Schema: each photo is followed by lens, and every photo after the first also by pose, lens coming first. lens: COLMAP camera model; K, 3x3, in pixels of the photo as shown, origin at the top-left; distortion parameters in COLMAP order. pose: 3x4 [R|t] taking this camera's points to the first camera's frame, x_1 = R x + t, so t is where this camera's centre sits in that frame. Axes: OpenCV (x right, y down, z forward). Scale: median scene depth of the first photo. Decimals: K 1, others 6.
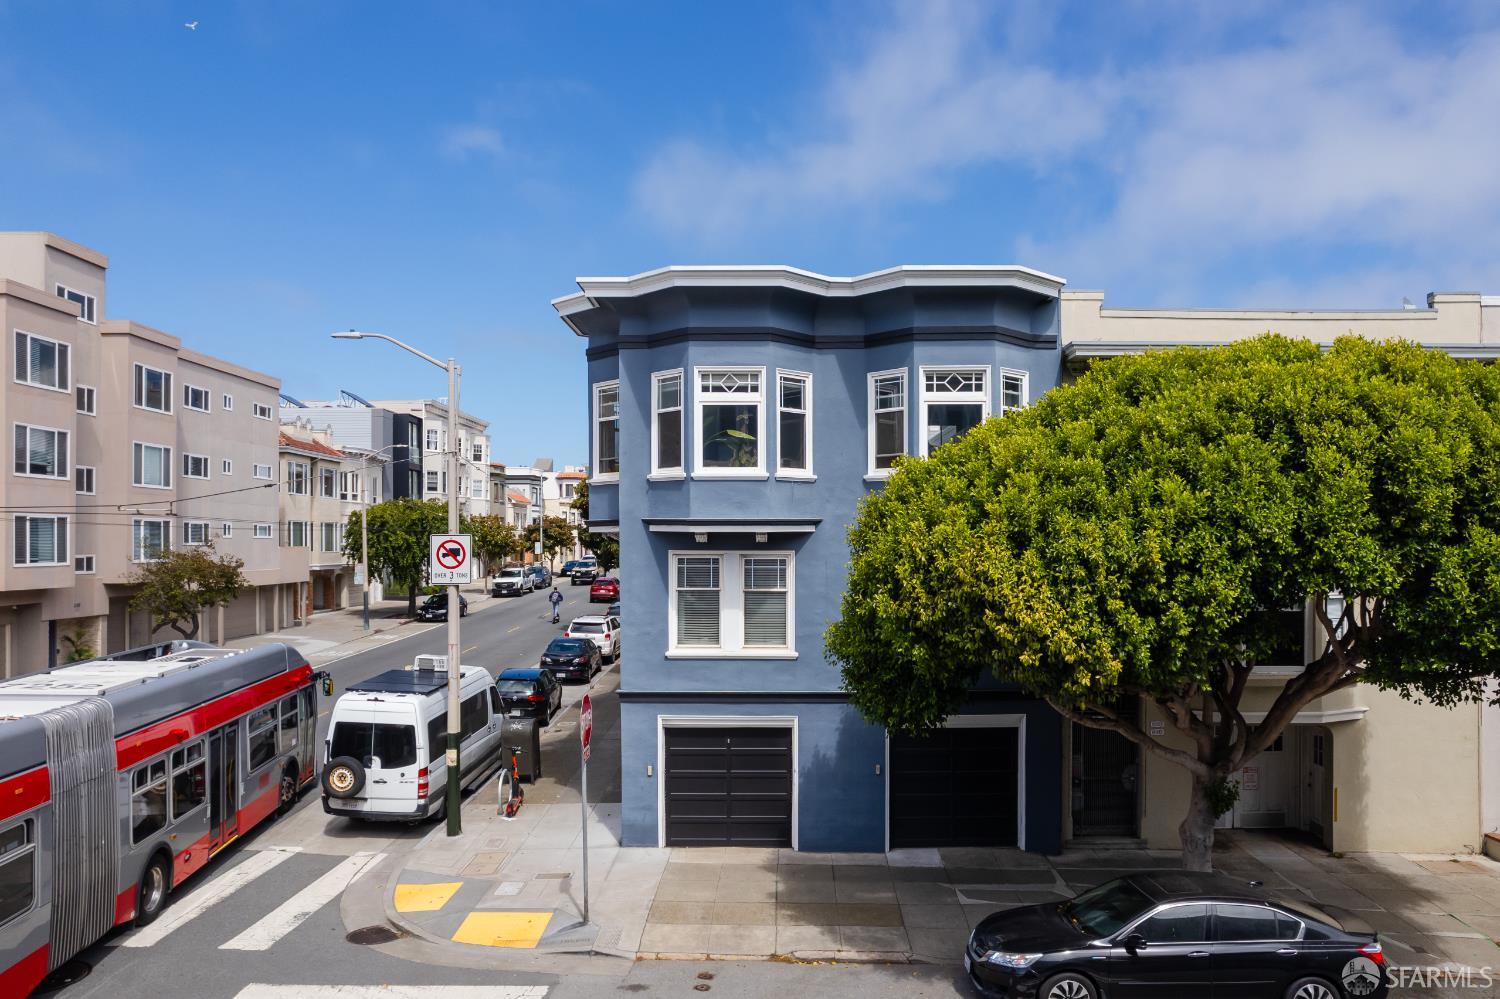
lens RADIAL K [[1066.4, 0, 765.7], [0, 1066.4, 533.5], [0, 0, 1]] dist [-0.044830, 0.031998]
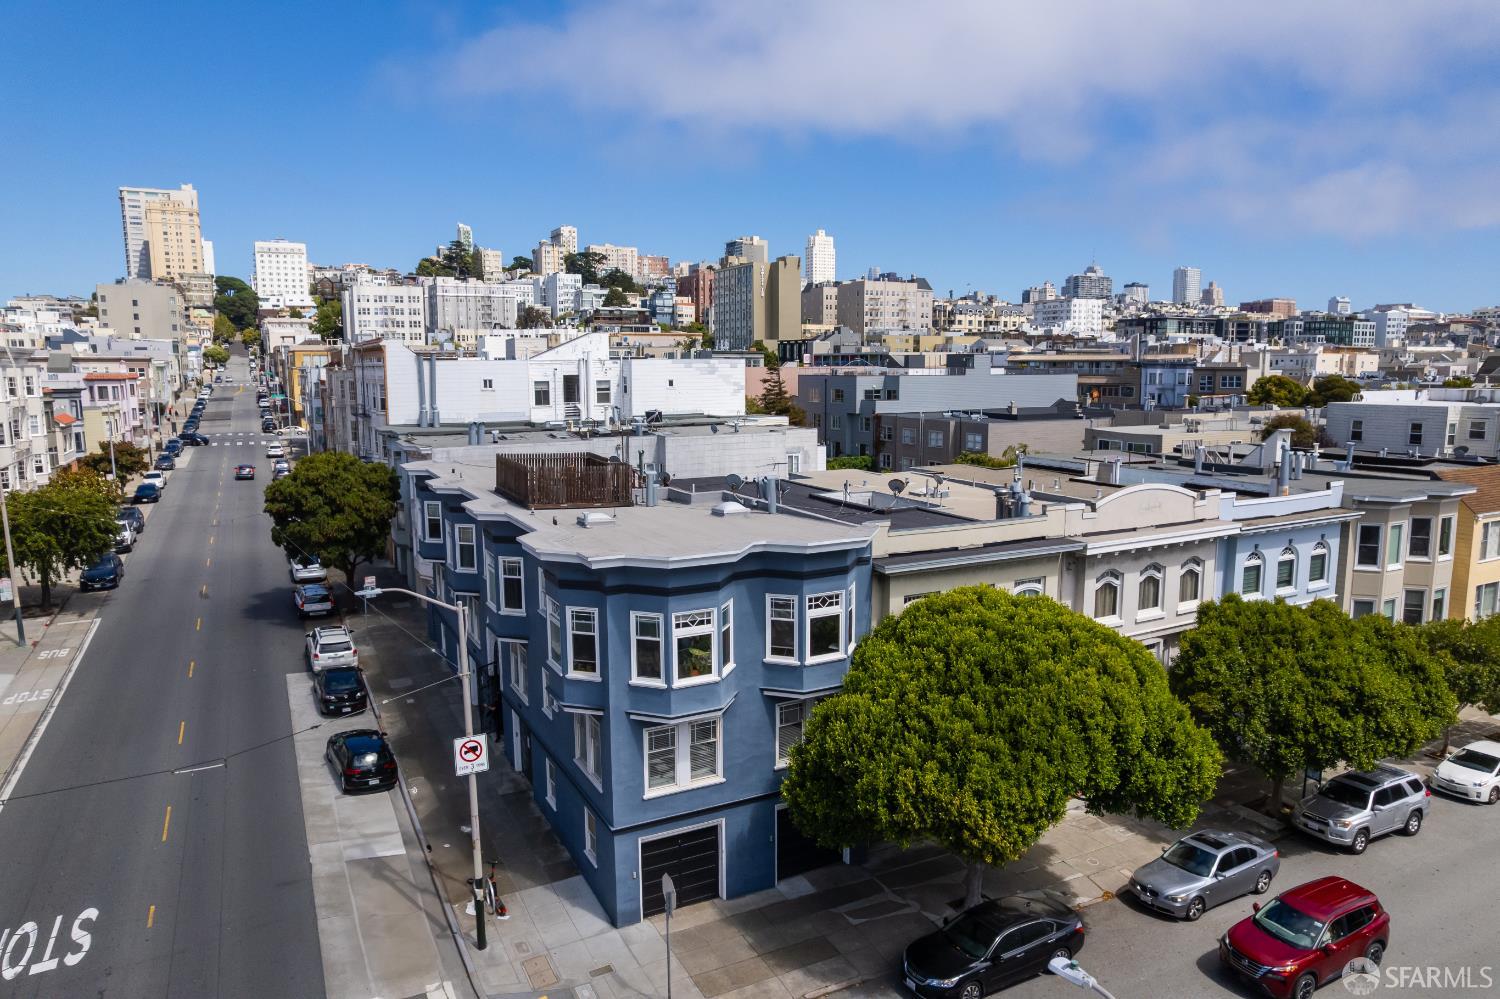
lens RADIAL K [[955.4, 0, 744.1], [0, 955.4, 502.9], [0, 0, 1]] dist [-0.035077, -0.002175]
pose [[0.877549, -0.068966, 0.474502, -0.560847], [-0.000997, 0.989337, 0.145638, -0.472956], [-0.479487, -0.128278, 0.868123, -0.136589]]
